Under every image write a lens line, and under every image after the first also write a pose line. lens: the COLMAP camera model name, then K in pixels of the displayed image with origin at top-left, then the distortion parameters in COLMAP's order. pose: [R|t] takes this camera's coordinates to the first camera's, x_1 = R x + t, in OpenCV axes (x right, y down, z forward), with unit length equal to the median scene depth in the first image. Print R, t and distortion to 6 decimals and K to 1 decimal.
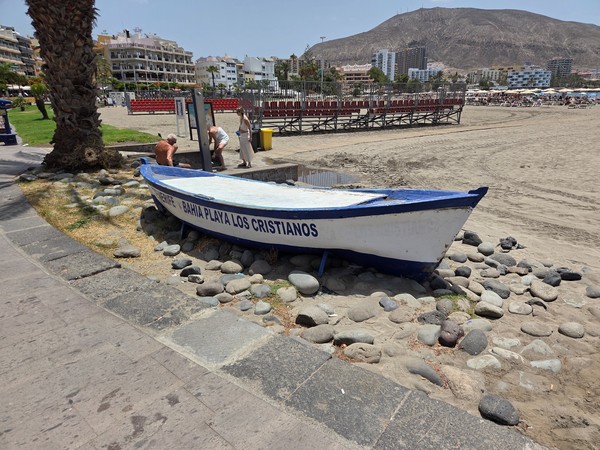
lens RADIAL K [[401.4, 0, 300.4], [0, 401.4, 227.4], [0, 0, 1]] dist [0.060013, -0.044442]
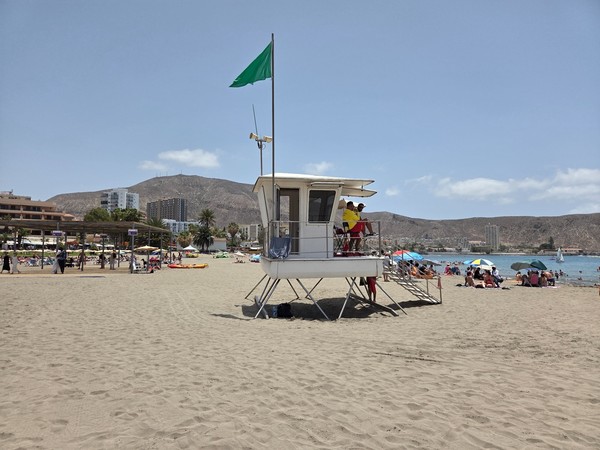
lens RADIAL K [[401.4, 0, 298.4], [0, 401.4, 229.3], [0, 0, 1]] dist [0.060013, -0.044442]
pose [[0.853642, 0.054233, 0.518029, 0.286306], [0.138670, 0.935006, -0.326396, -0.286088], [-0.502061, 0.350460, 0.790640, 0.868811]]
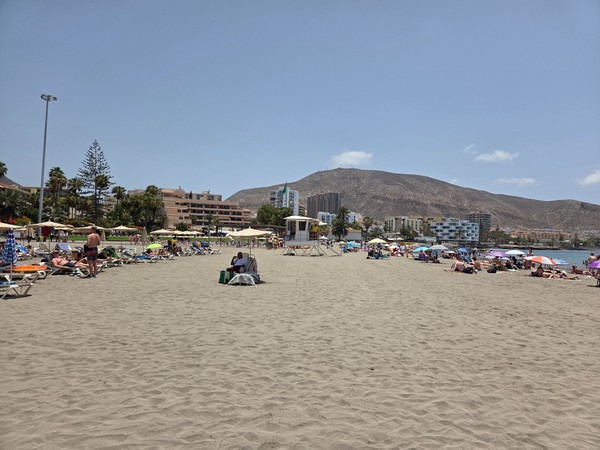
lens RADIAL K [[401.4, 0, 303.1], [0, 401.4, 220.9], [0, 0, 1]] dist [0.060013, -0.044442]
pose [[0.984380, 0.055177, 0.167188, 0.284794], [0.007263, 0.936086, -0.351695, -0.233238], [-0.175907, 0.347416, 0.921064, 0.707701]]
